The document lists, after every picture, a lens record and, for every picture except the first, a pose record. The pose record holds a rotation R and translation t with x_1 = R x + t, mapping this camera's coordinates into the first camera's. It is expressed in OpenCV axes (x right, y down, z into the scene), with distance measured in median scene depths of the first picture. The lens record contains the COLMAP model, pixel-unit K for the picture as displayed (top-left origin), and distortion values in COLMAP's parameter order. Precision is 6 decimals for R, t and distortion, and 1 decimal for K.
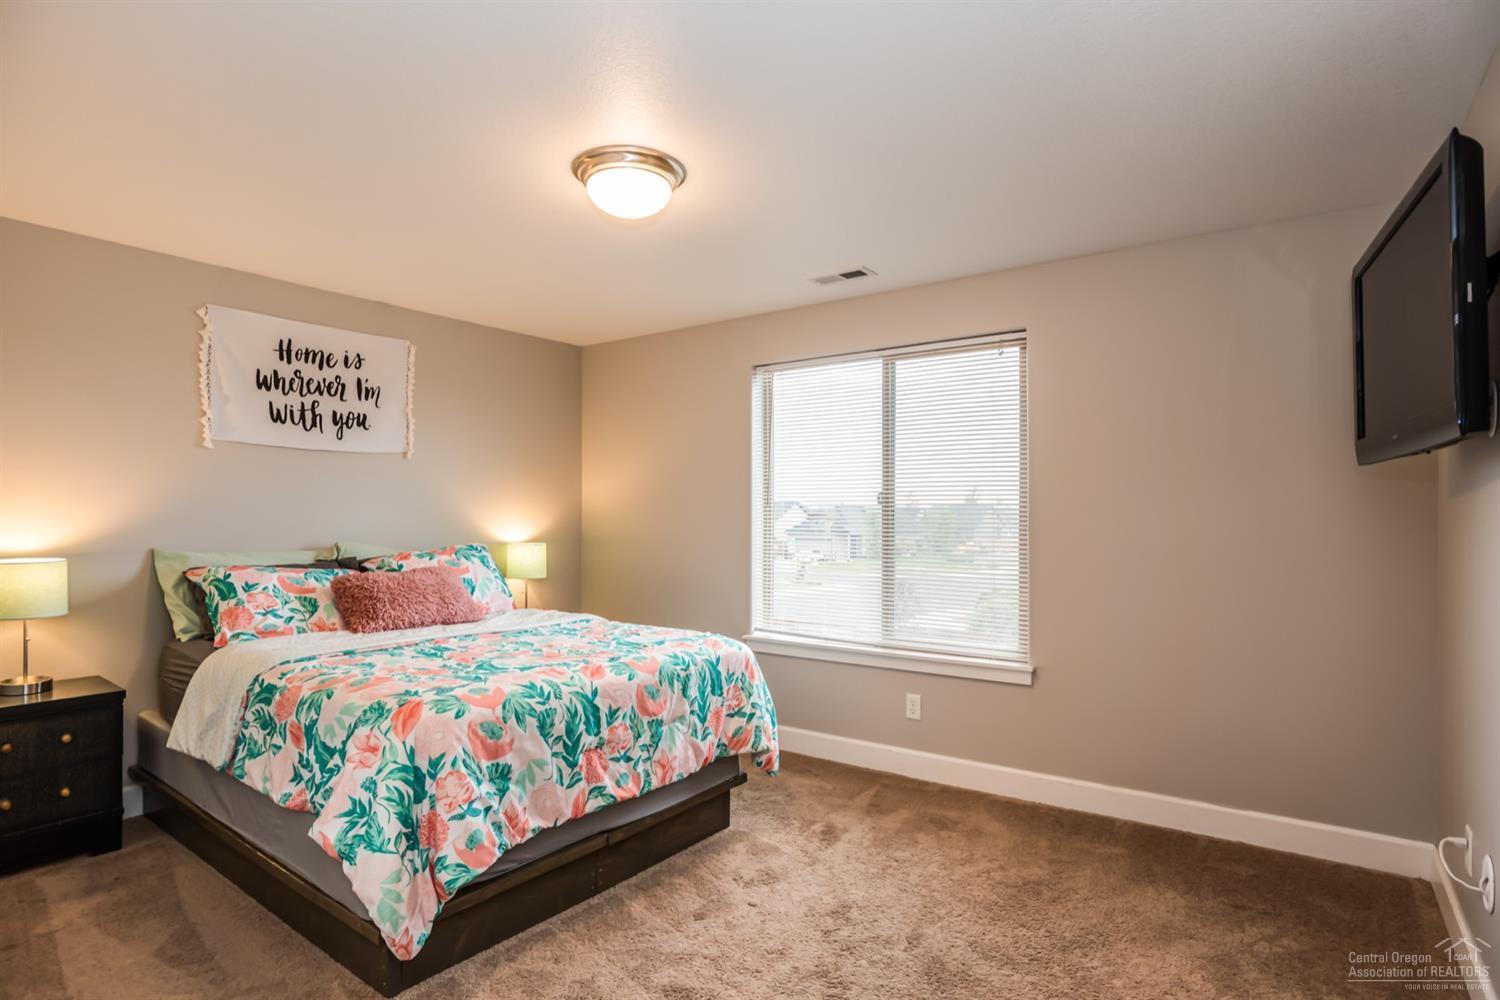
lens RADIAL K [[773.6, 0, 746.2], [0, 773.6, 521.3], [0, 0, 1]] dist [-0.048187, 0.010056]
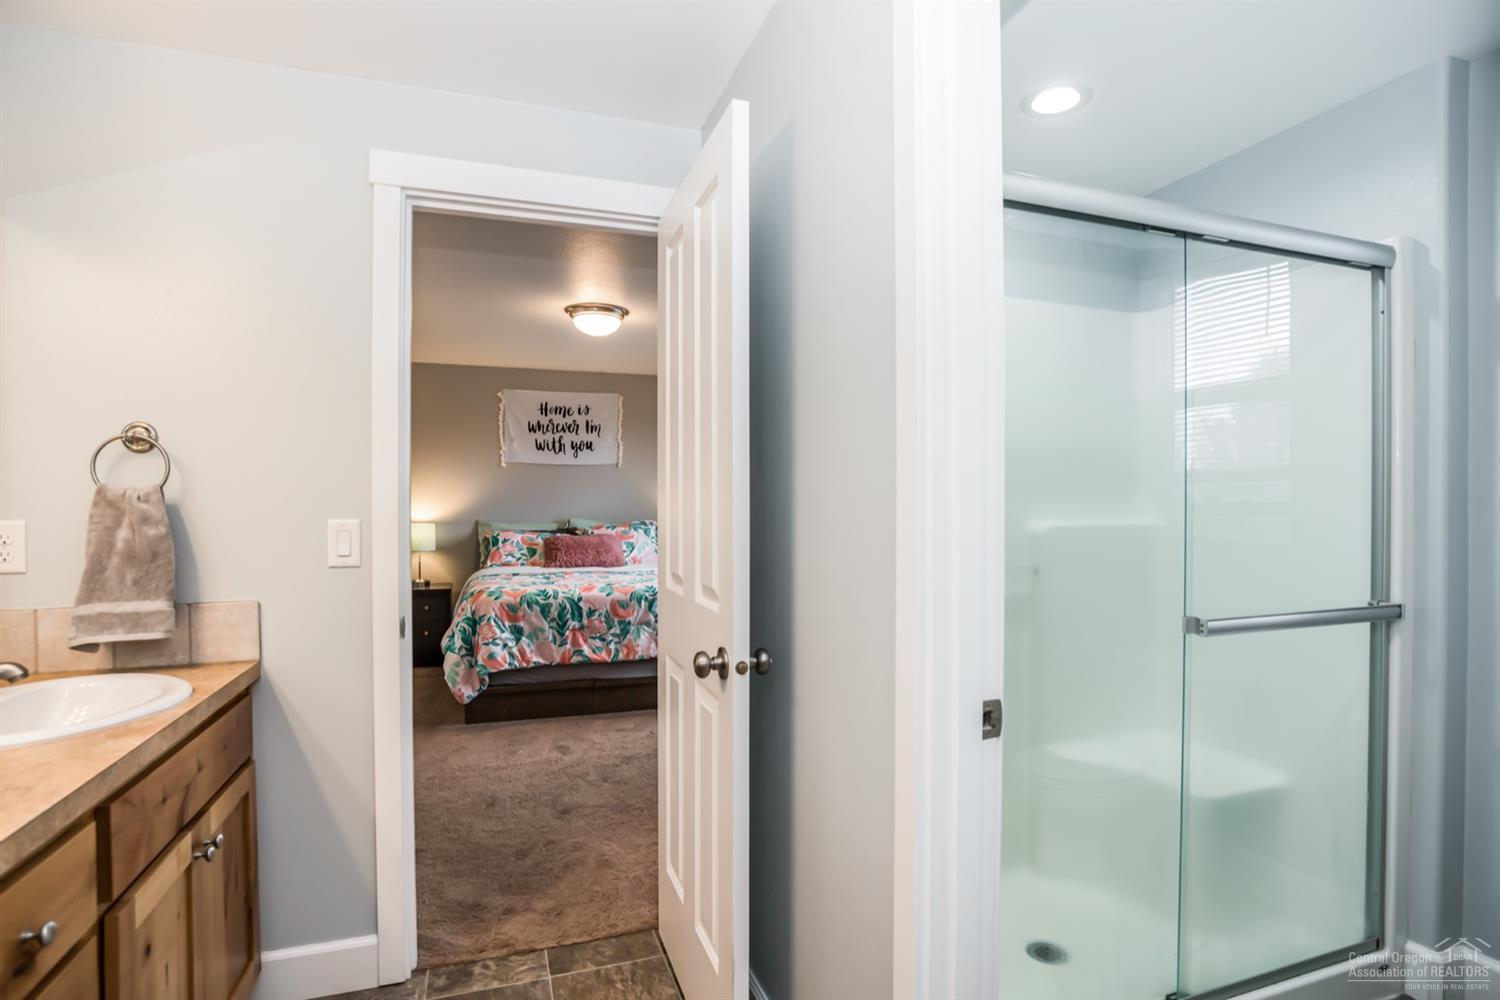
lens RADIAL K [[773.6, 0, 750.7], [0, 773.6, 497.4], [0, 0, 1]] dist [-0.048187, 0.010056]
pose [[0.822990, -0.004698, -0.568036, 1.105493], [-0.002305, 0.999930, -0.011609, -0.000620], [0.568051, 0.010863, 0.822922, -0.269920]]
